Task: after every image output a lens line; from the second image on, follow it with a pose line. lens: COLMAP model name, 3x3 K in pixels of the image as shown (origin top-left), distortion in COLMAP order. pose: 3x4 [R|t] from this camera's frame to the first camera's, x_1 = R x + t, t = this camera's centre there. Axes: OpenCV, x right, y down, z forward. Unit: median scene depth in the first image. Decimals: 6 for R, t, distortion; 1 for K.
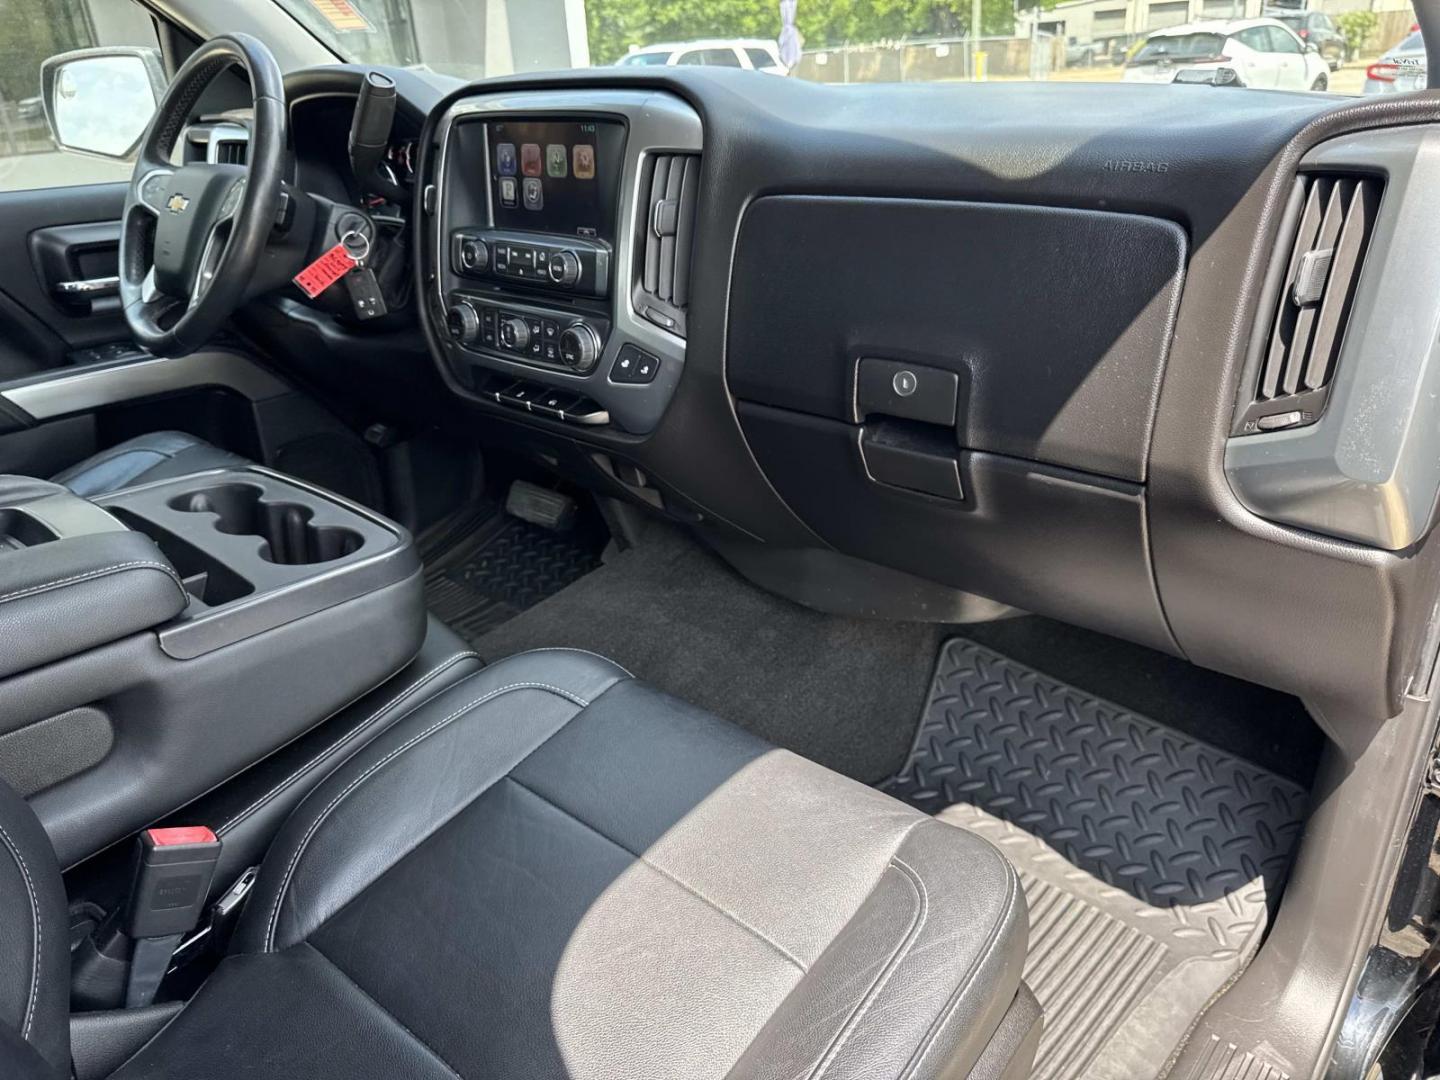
lens RADIAL K [[1013.9, 0, 714.7], [0, 1013.9, 536.1], [0, 0, 1]] dist [0.021544, -0.021307]
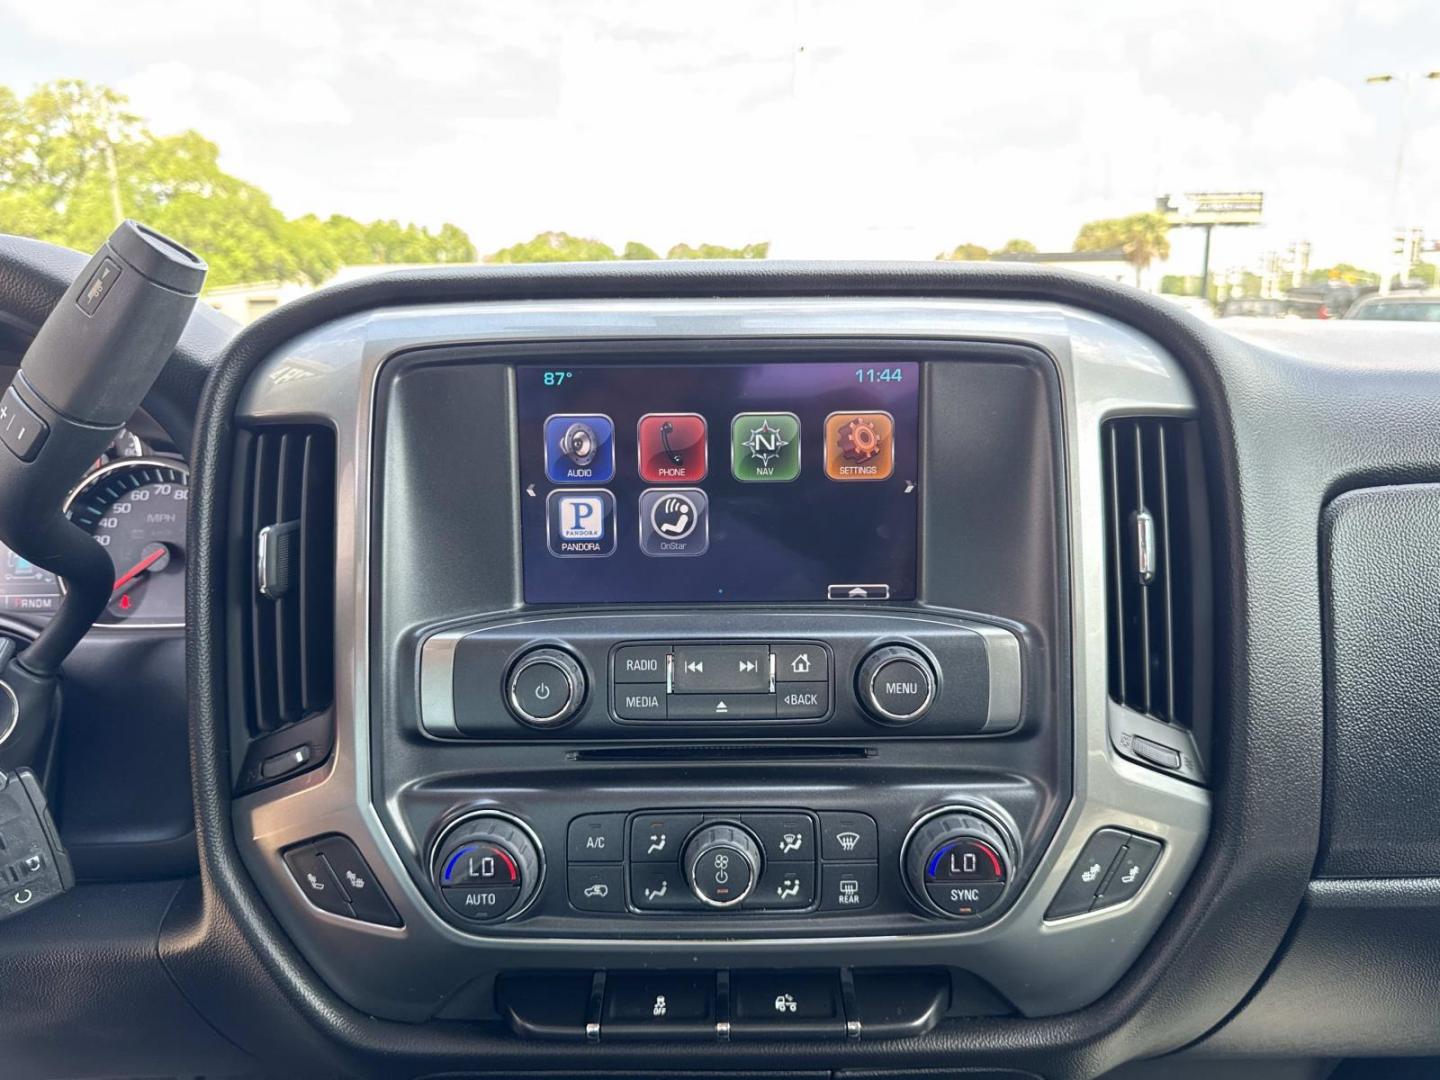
lens RADIAL K [[1053.5, 0, 718.6], [0, 1053.5, 514.6], [0, 0, 1]] dist [0.009157, -0.015631]
pose [[0.731940, -0.076617, 0.677048, -0.466426], [0.259391, 0.950170, -0.172898, -0.260887], [-0.630064, 0.302171, 0.715340, 0.679012]]
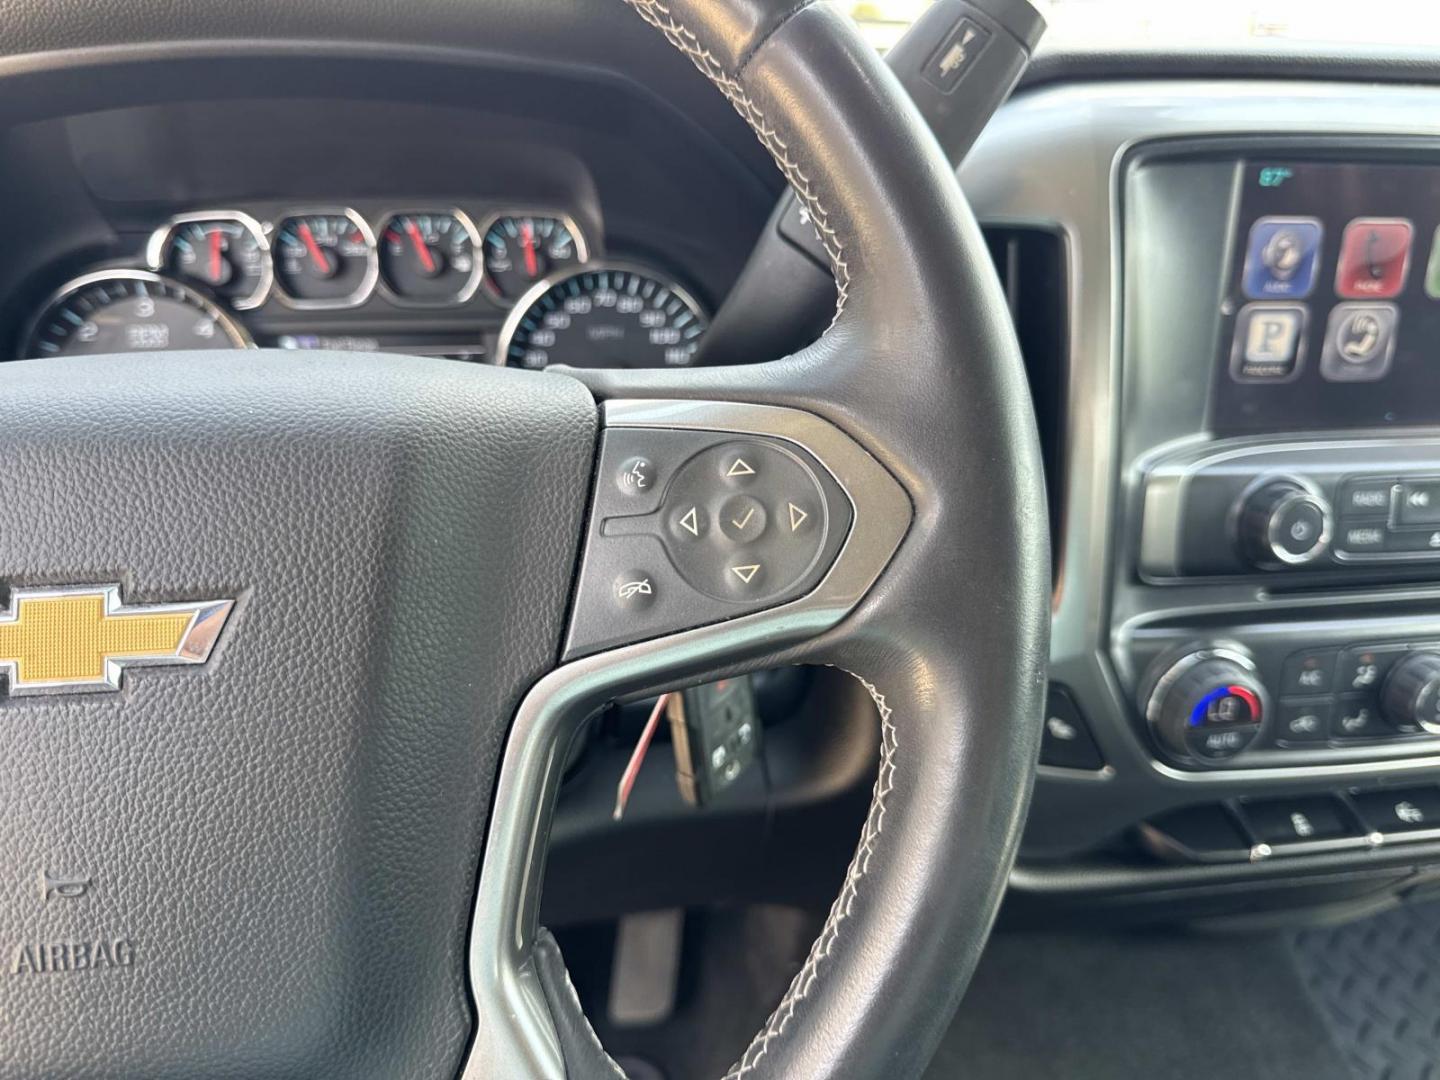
lens RADIAL K [[1013.9, 0, 717.5], [0, 1013.9, 529.2], [0, 0, 1]] dist [0.021544, -0.021307]
pose [[0.615954, -0.236433, 0.751465, -0.649853], [0.280551, 0.957195, 0.071203, -0.368056], [-0.736133, 0.166967, 0.655919, 0.944579]]
